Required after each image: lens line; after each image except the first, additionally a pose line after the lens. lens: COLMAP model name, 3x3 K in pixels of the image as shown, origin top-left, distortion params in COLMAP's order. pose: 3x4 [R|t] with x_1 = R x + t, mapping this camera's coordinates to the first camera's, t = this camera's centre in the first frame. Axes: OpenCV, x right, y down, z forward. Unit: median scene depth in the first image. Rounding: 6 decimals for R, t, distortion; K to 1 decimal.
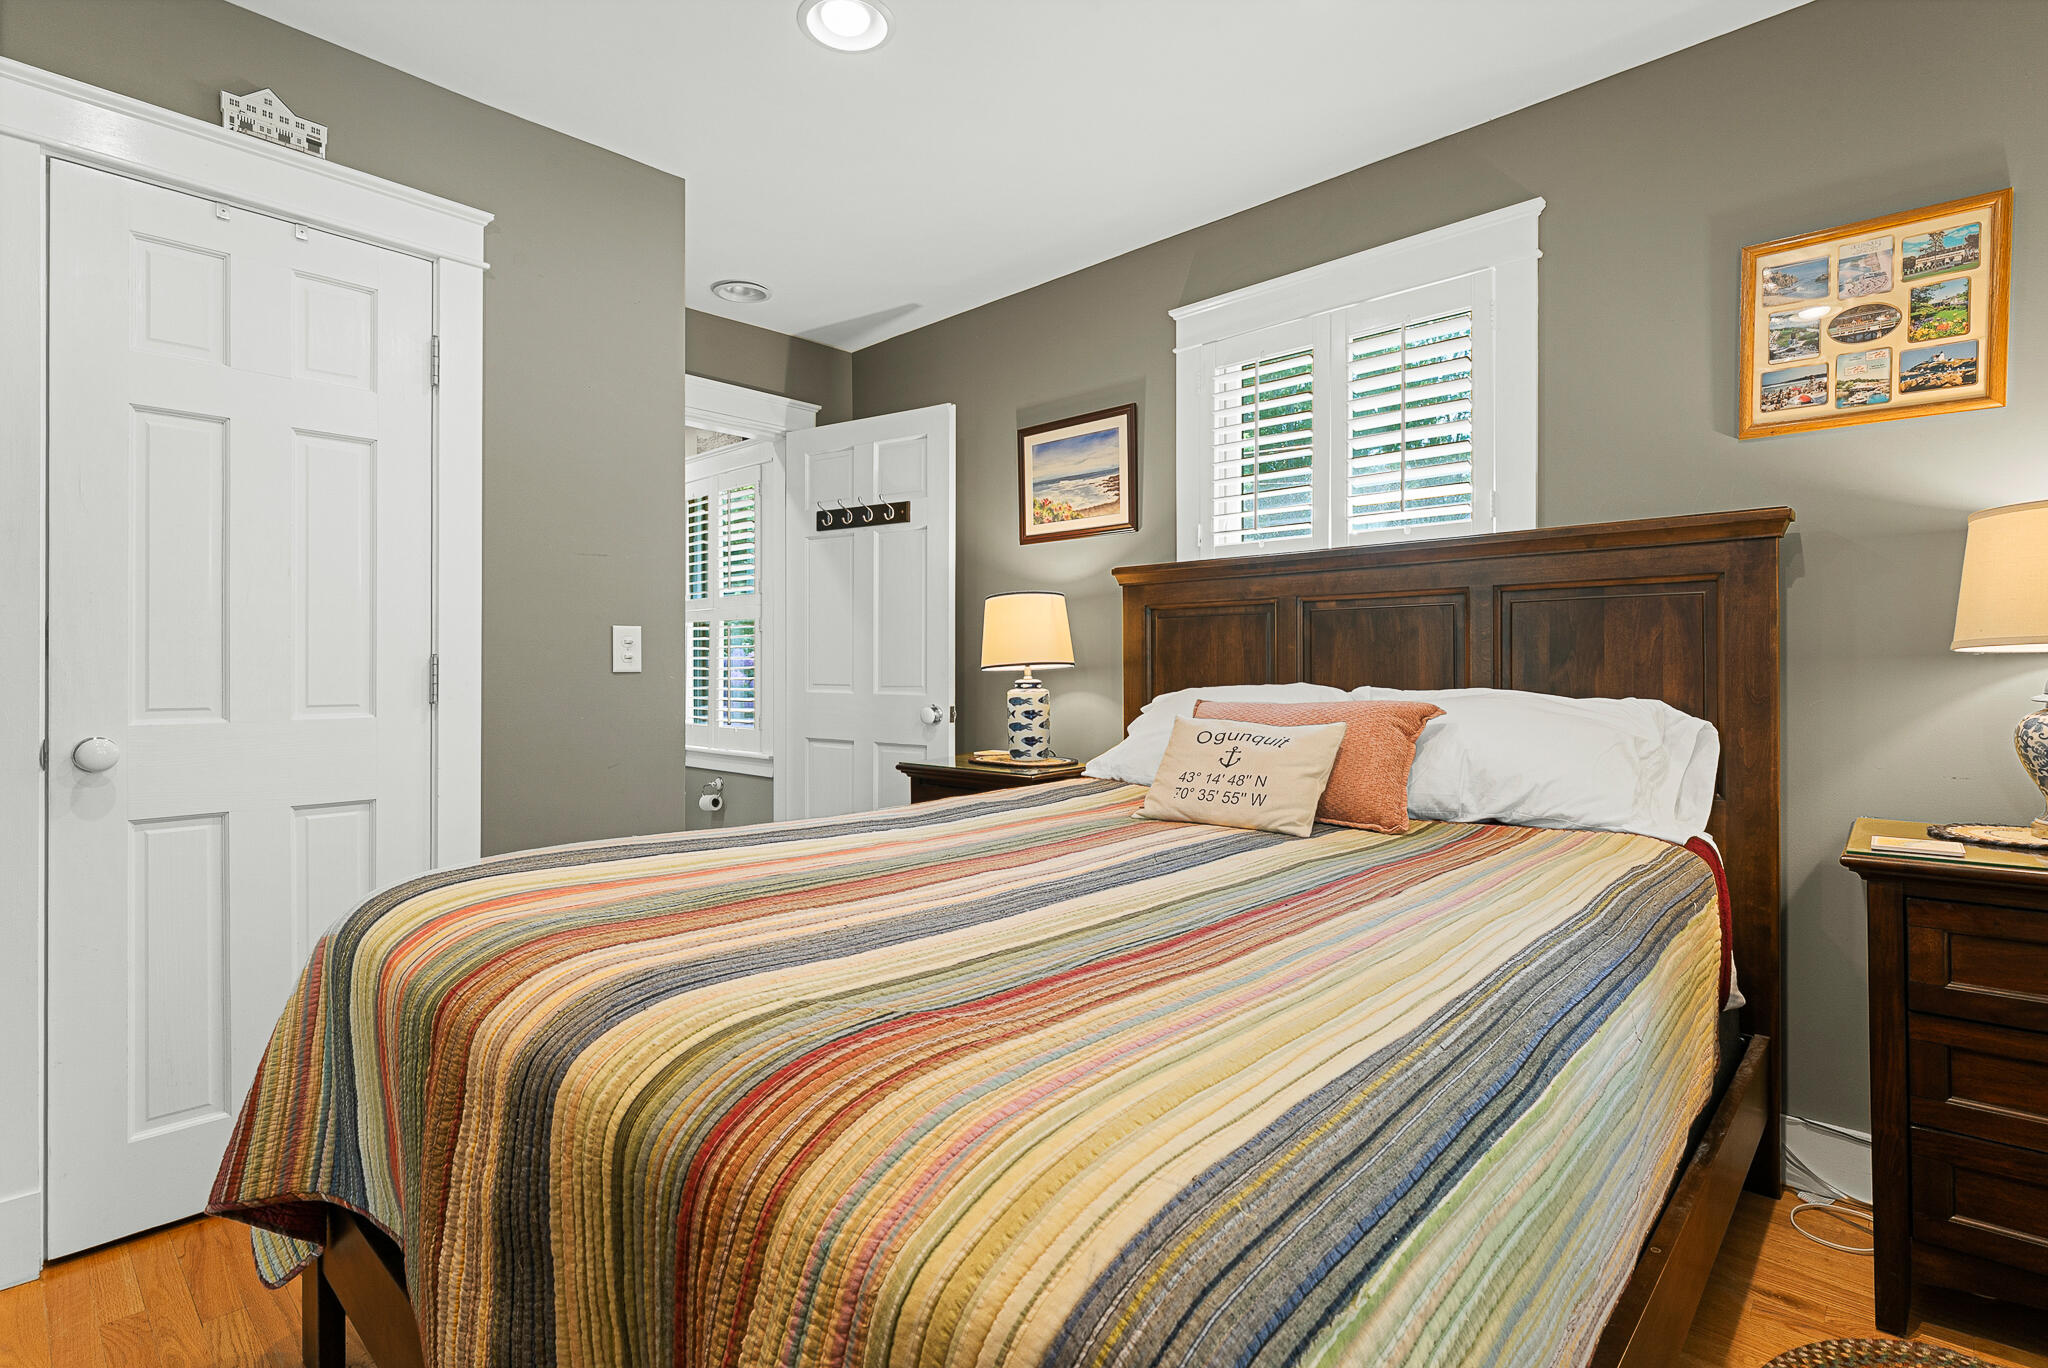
lens RADIAL K [[977.9, 0, 1035.9], [0, 977.9, 675.2], [0, 0, 1]] dist [0.000445, 0.000360]
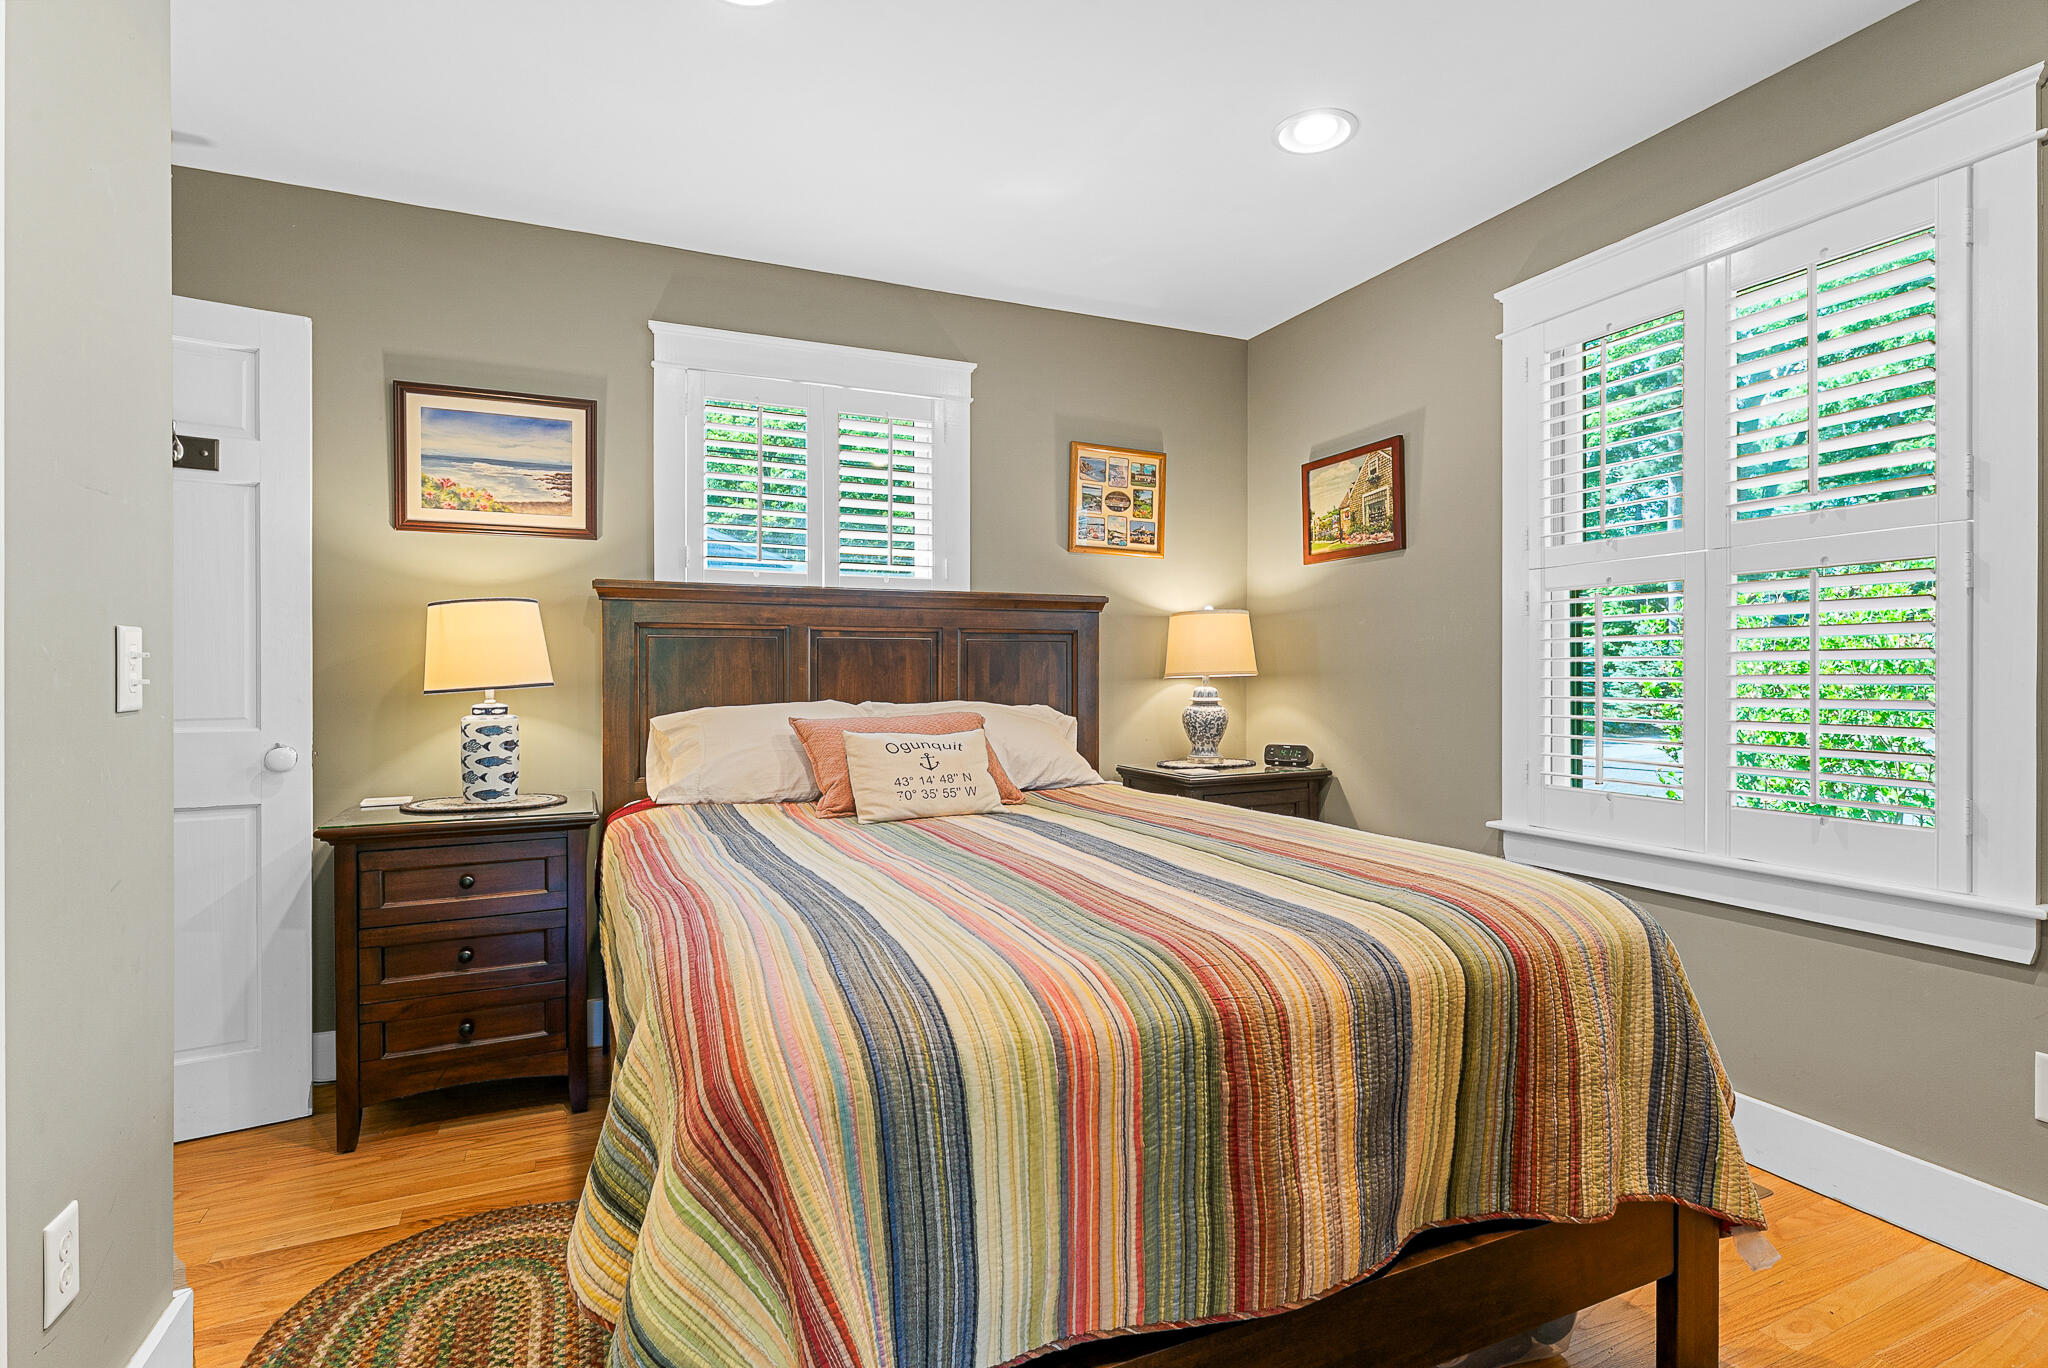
lens RADIAL K [[977.9, 0, 1035.9], [0, 977.9, 675.2], [0, 0, 1]] dist [0.000445, 0.000360]
pose [[0.393522, -0.000061, 0.919315, -0.691769], [0.005697, 0.999981, -0.002372, -0.017417], [-0.919298, 0.006171, 0.393515, 0.302755]]
